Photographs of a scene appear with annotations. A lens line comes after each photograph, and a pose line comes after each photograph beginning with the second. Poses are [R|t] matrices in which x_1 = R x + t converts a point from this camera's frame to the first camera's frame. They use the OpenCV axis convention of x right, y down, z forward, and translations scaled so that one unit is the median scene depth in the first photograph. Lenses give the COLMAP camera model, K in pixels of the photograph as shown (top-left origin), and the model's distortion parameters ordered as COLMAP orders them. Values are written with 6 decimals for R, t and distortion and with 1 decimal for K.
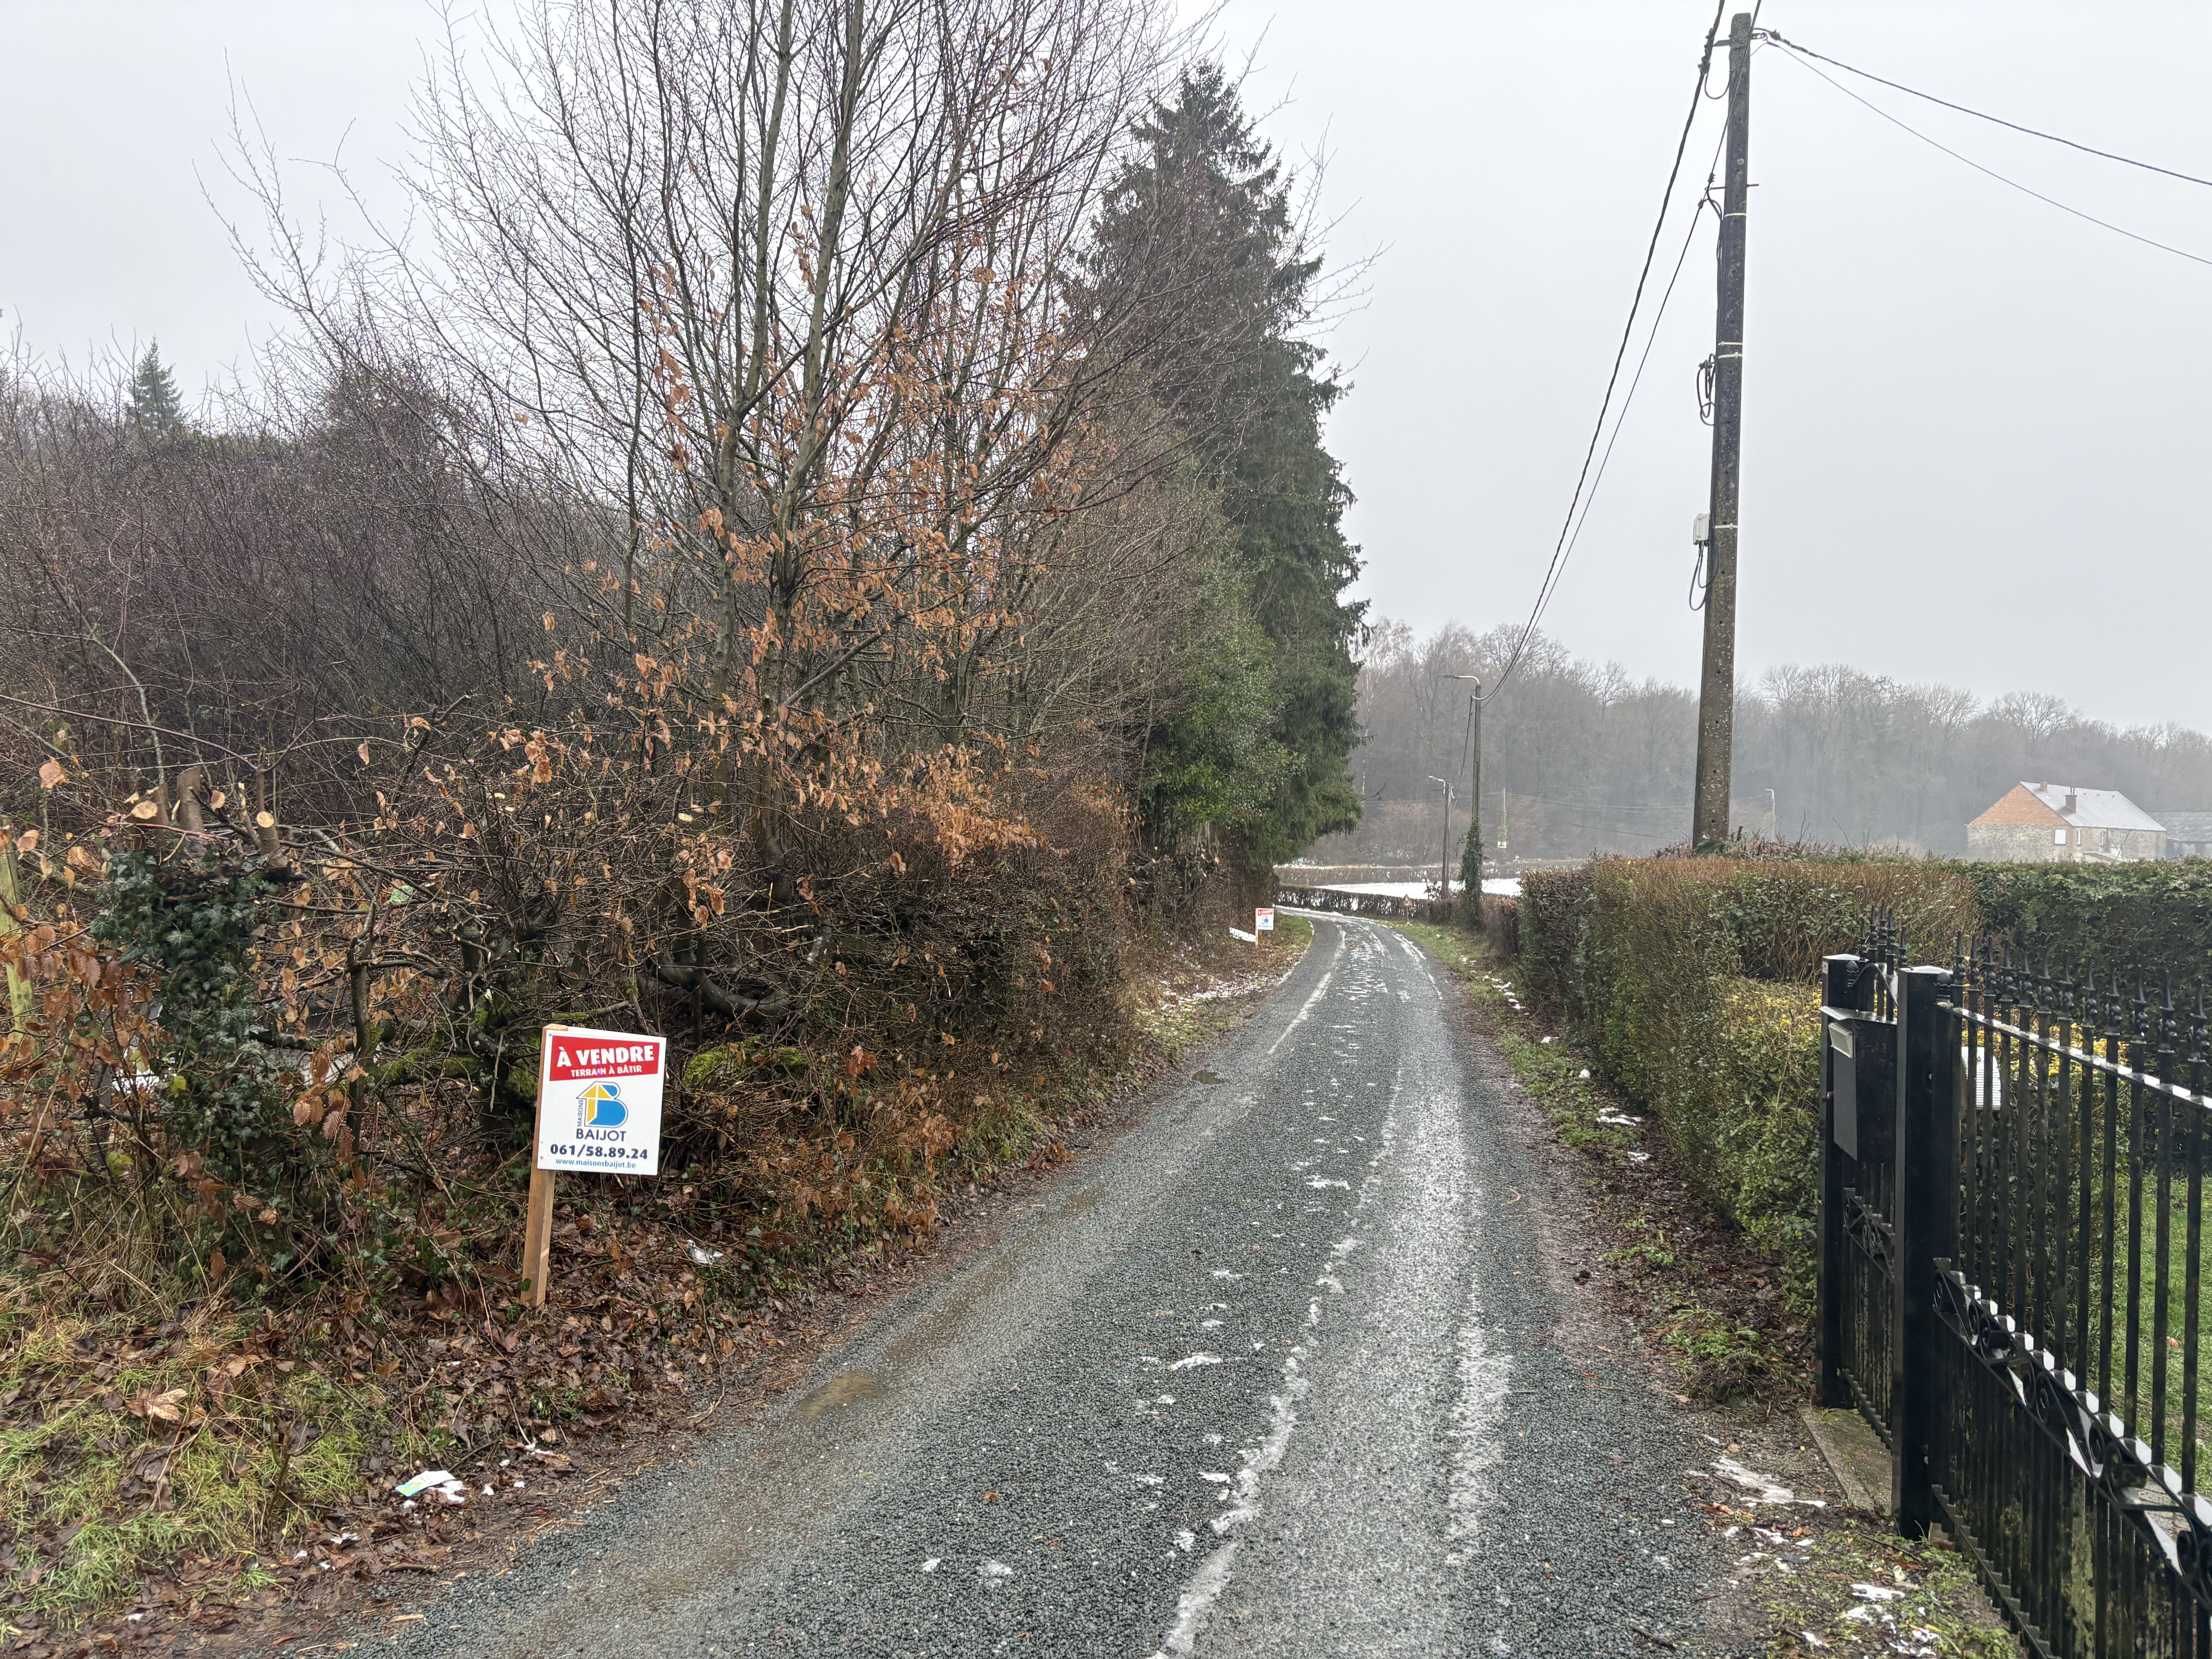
lens RADIAL K [[1683.0, 0, 1098.1], [0, 1683.0, 846.6], [0, 0, 1]] dist [0.033413, -0.014378]
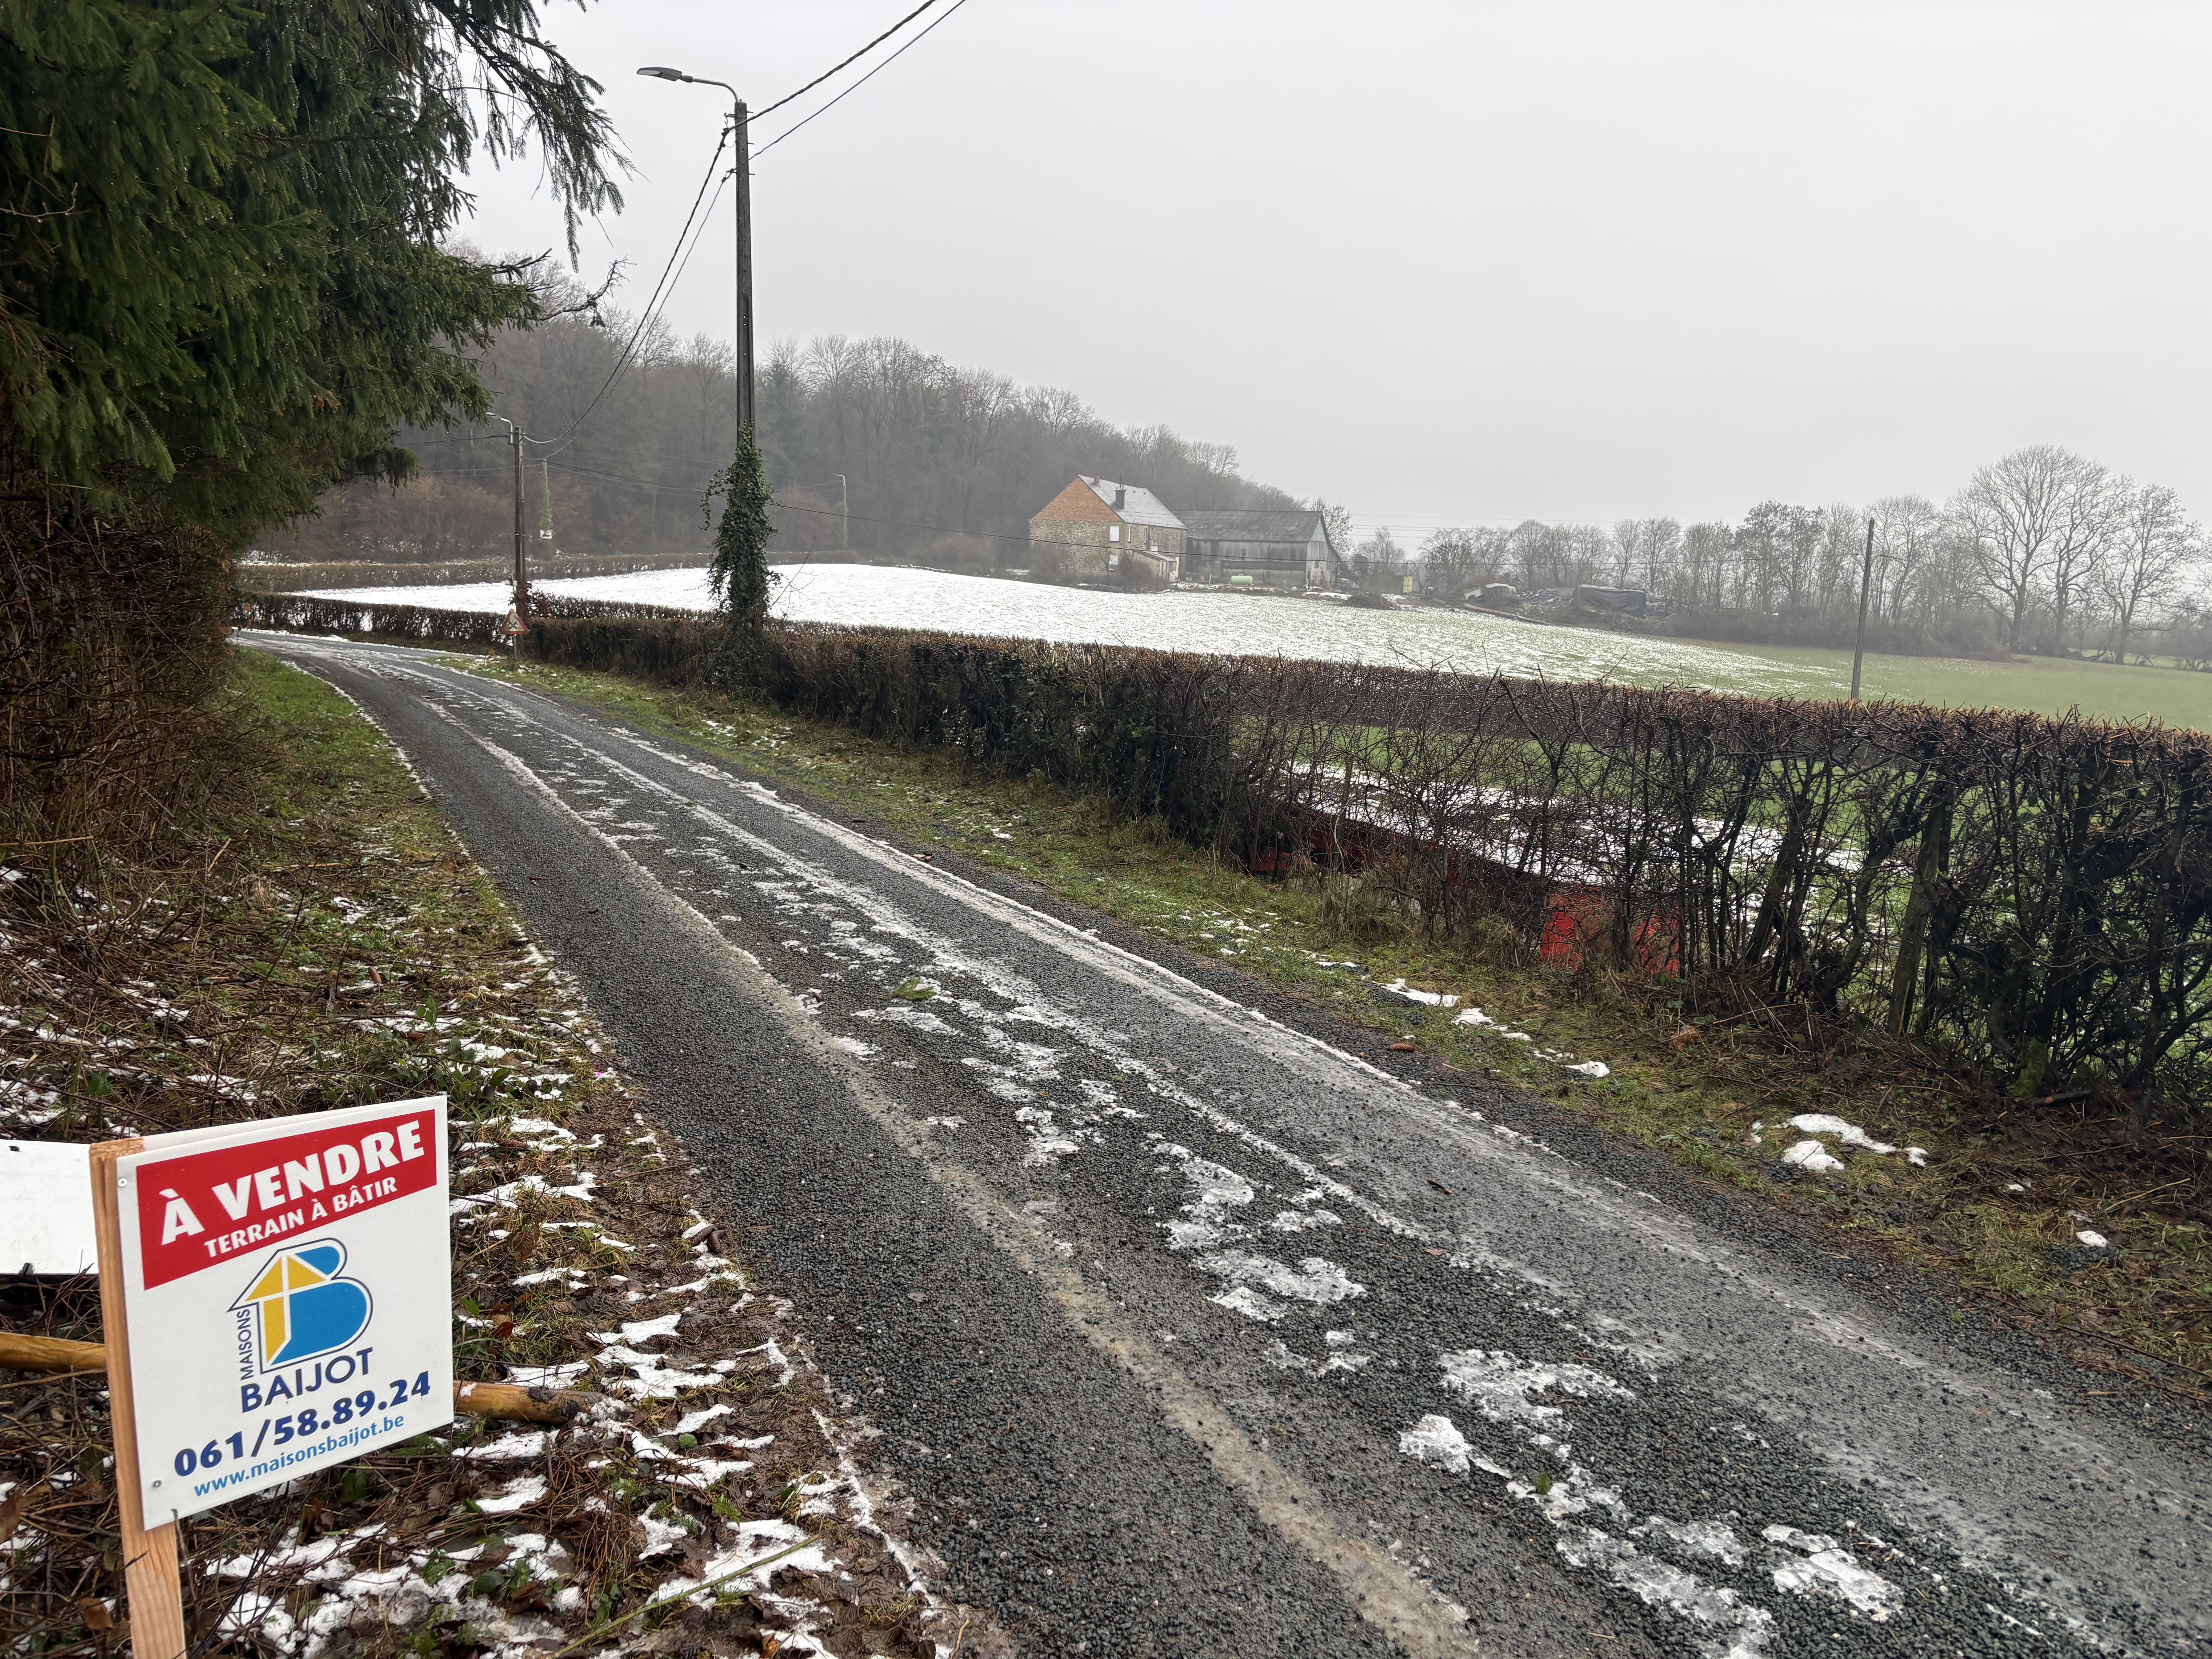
lens RADIAL K [[1683.3, 0, 1073.7], [0, 1683.3, 864.2], [0, 0, 1]] dist [0.029128, -0.009327]
pose [[0.689152, -0.138773, 0.711204, -0.429544], [-0.004021, 0.980743, 0.195263, -0.017129], [-0.724606, -0.137426, 0.675323, 0.634544]]
